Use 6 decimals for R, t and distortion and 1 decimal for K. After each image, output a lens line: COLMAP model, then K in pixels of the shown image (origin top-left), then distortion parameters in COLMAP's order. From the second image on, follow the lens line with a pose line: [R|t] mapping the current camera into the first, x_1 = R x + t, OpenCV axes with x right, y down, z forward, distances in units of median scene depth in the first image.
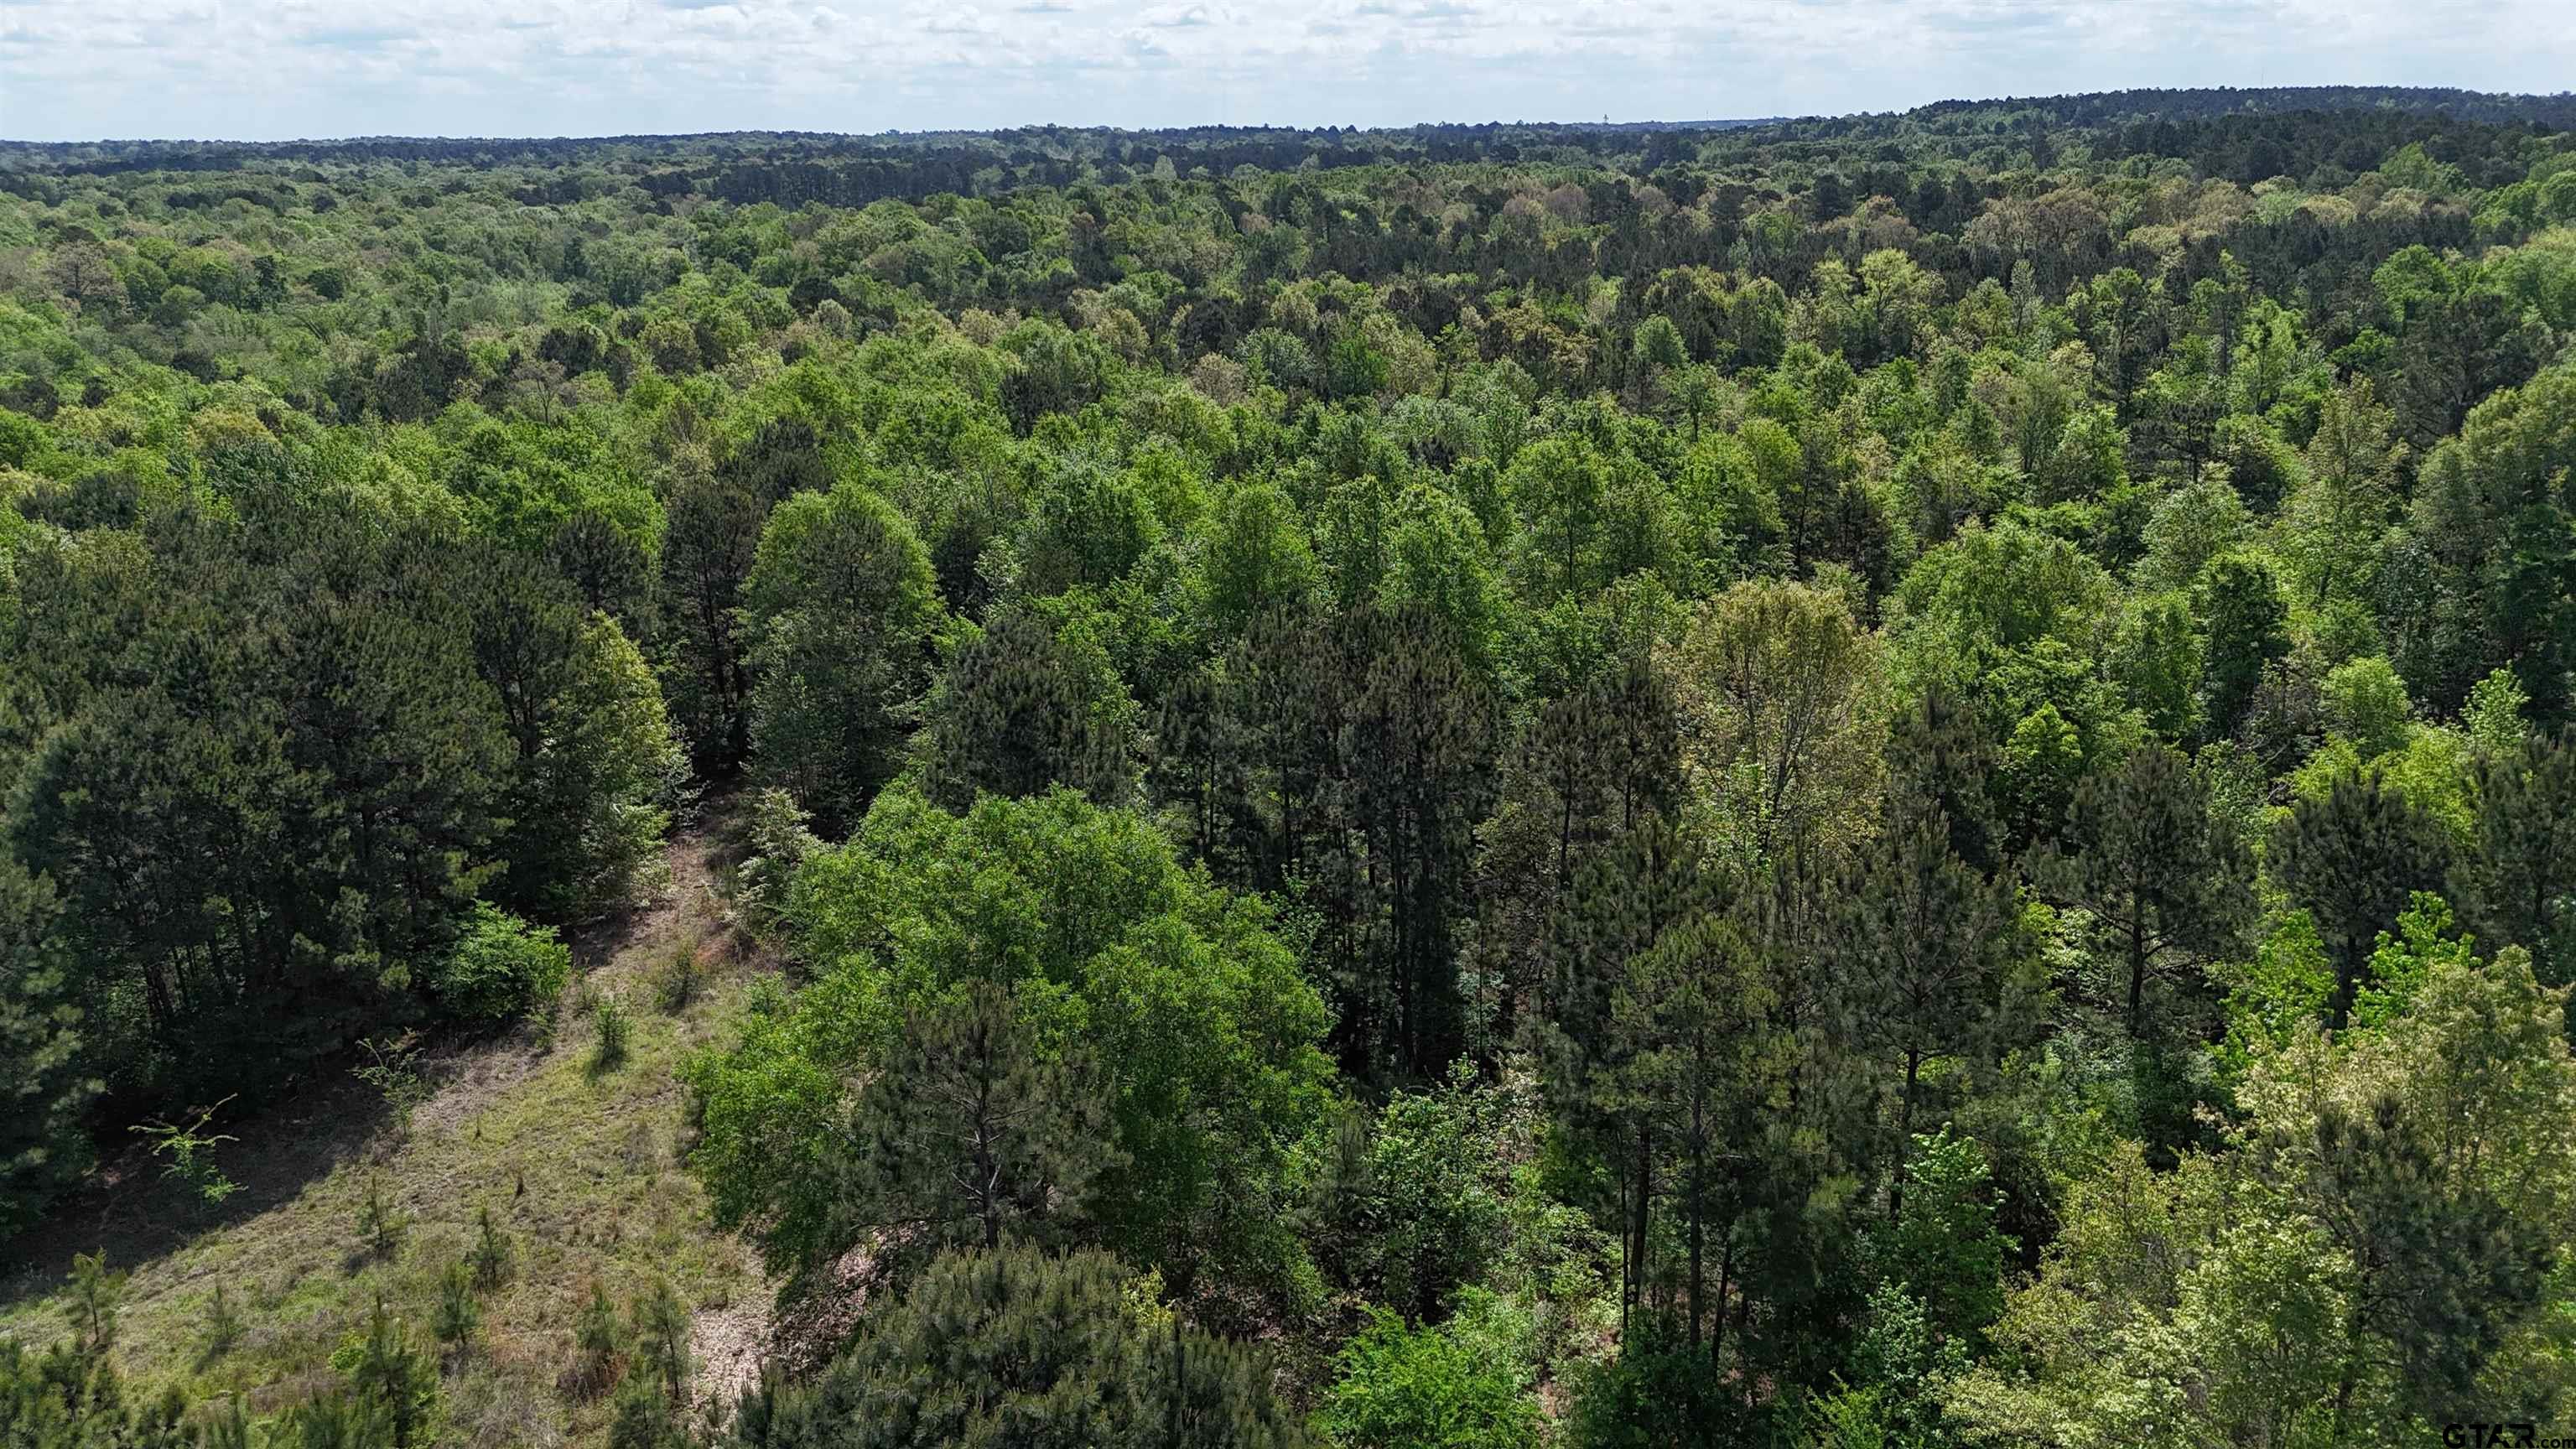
lens RADIAL K [[1867.5, 0, 1266.9], [0, 1867.5, 746.1], [0, 0, 1]] dist [0.078872, -0.085452]
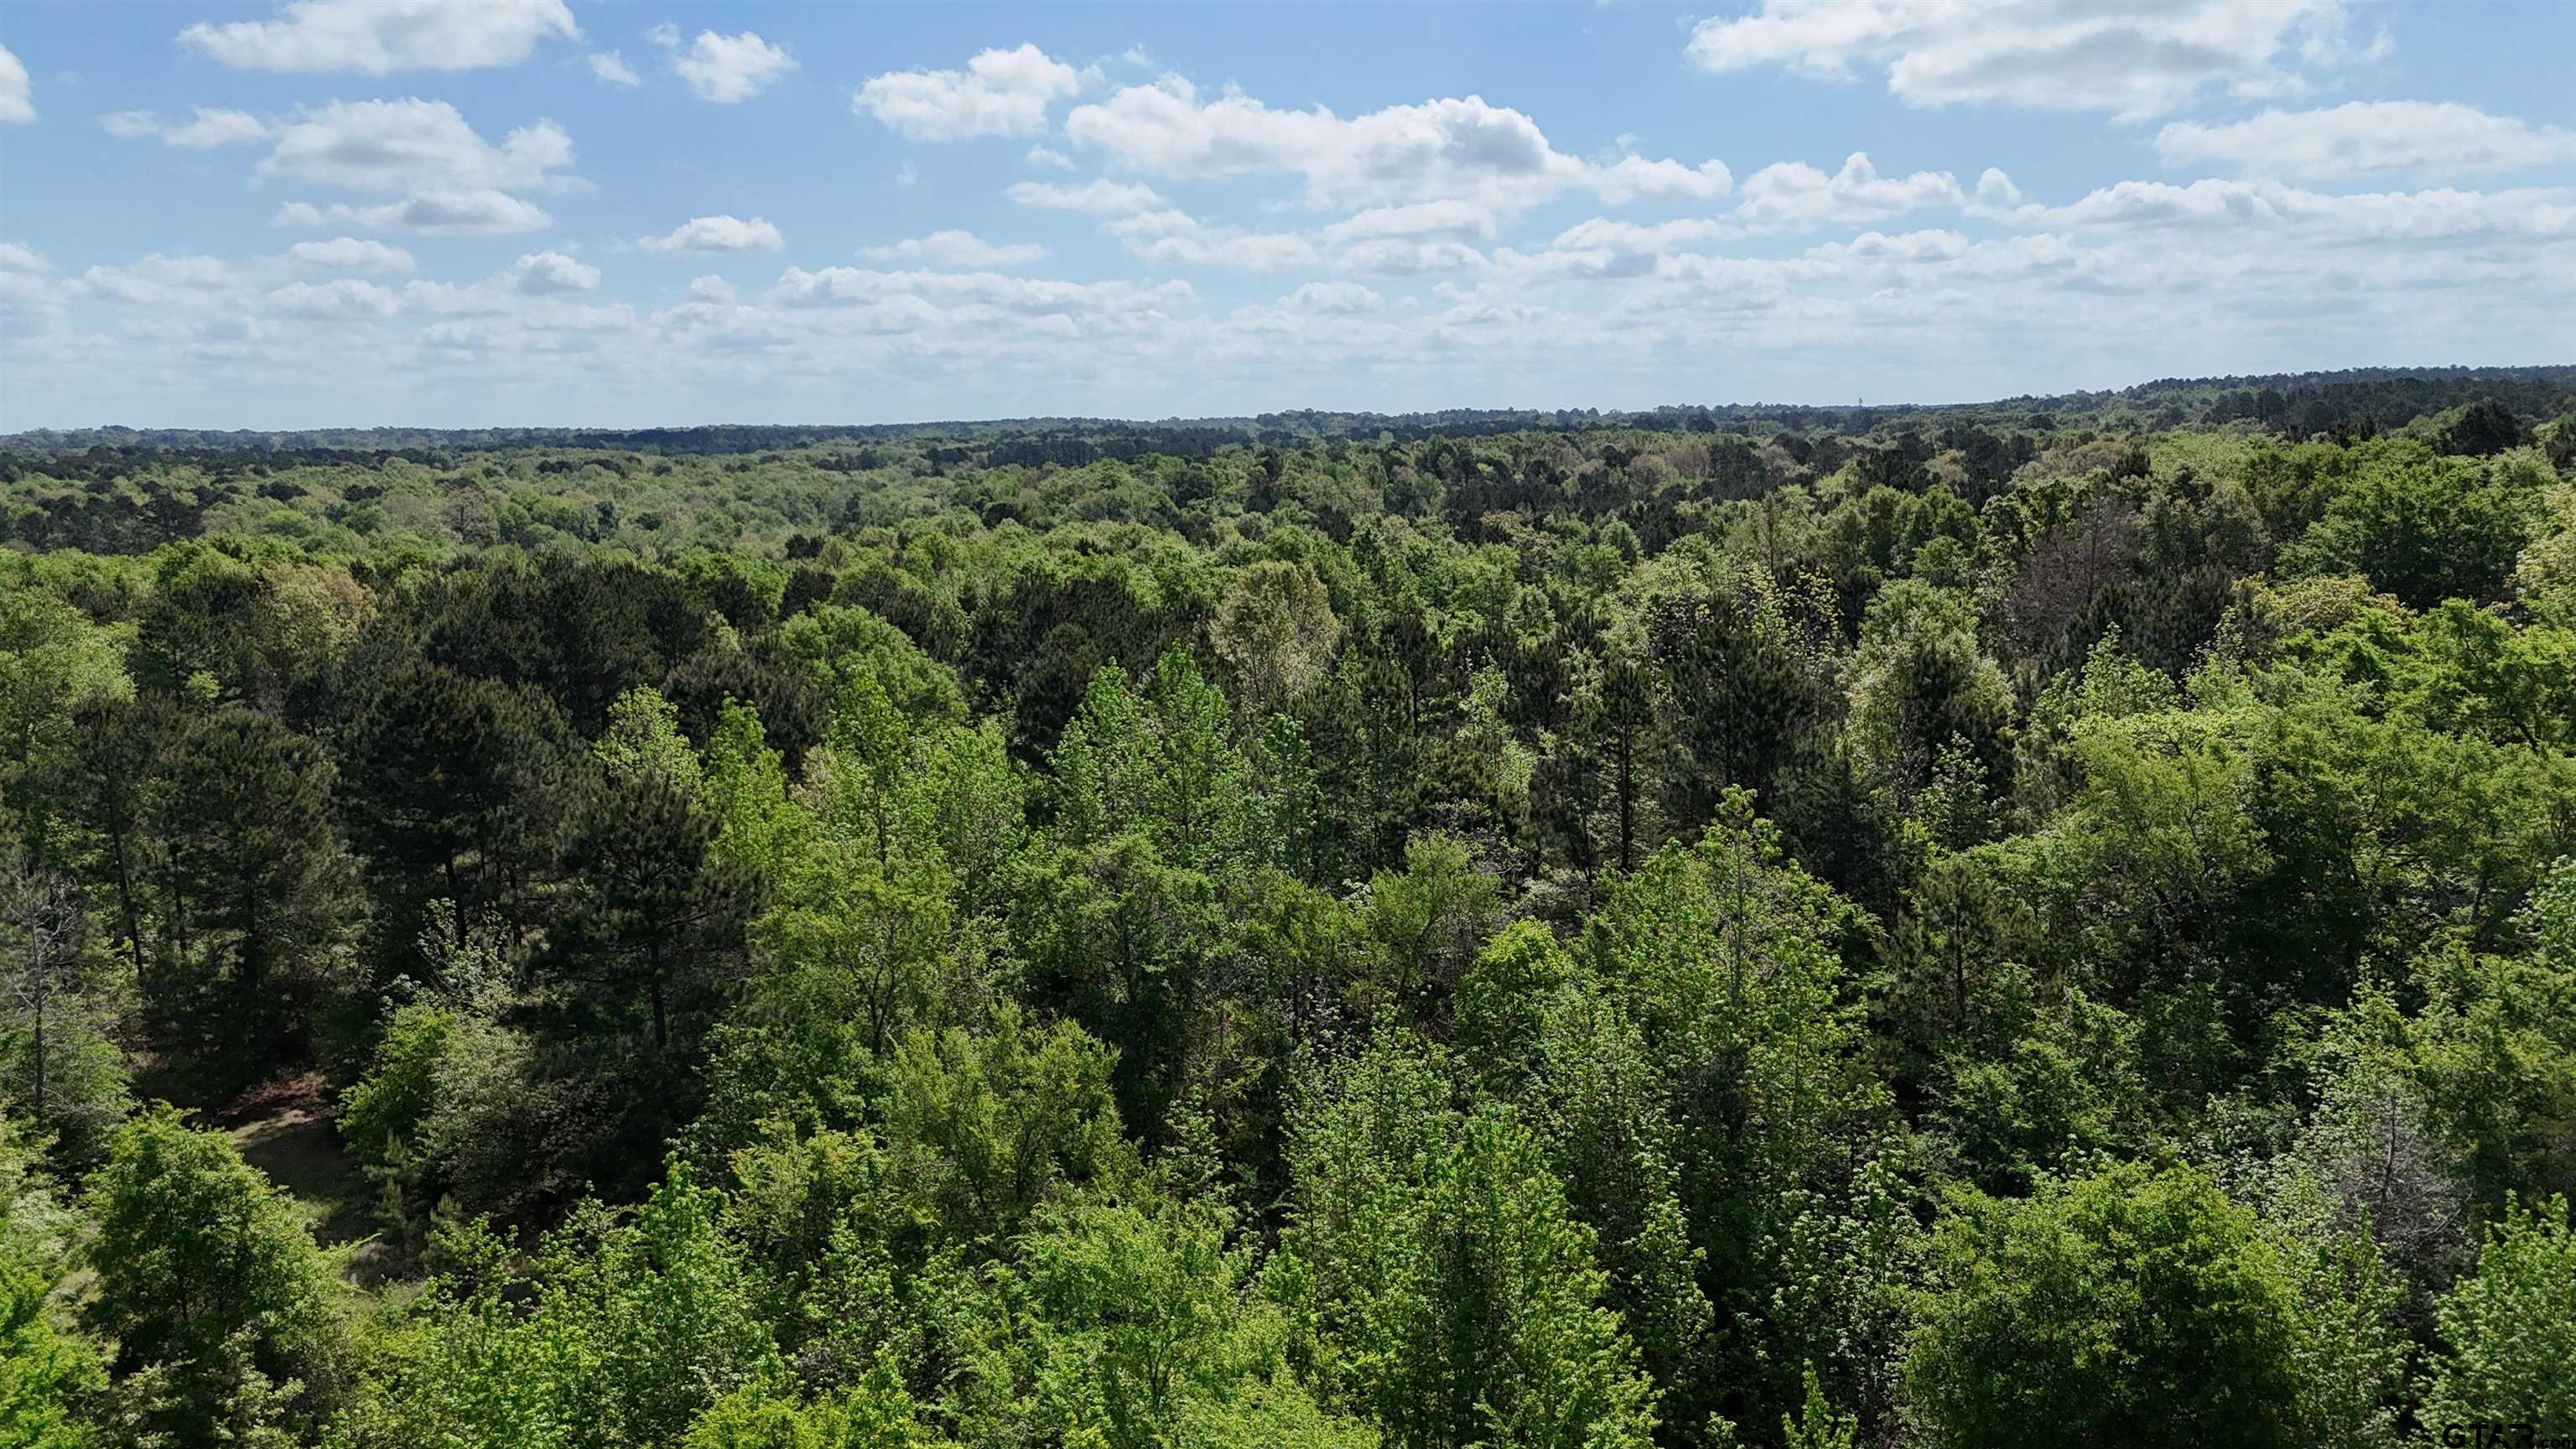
lens RADIAL K [[1867.5, 0, 1266.9], [0, 1867.5, 746.1], [0, 0, 1]] dist [0.078872, -0.085452]
pose [[0.989617, 0.022480, -0.141962, 0.149529], [-0.042522, 0.989271, -0.139768, 0.103477], [0.137297, 0.144353, 0.979955, -0.237377]]
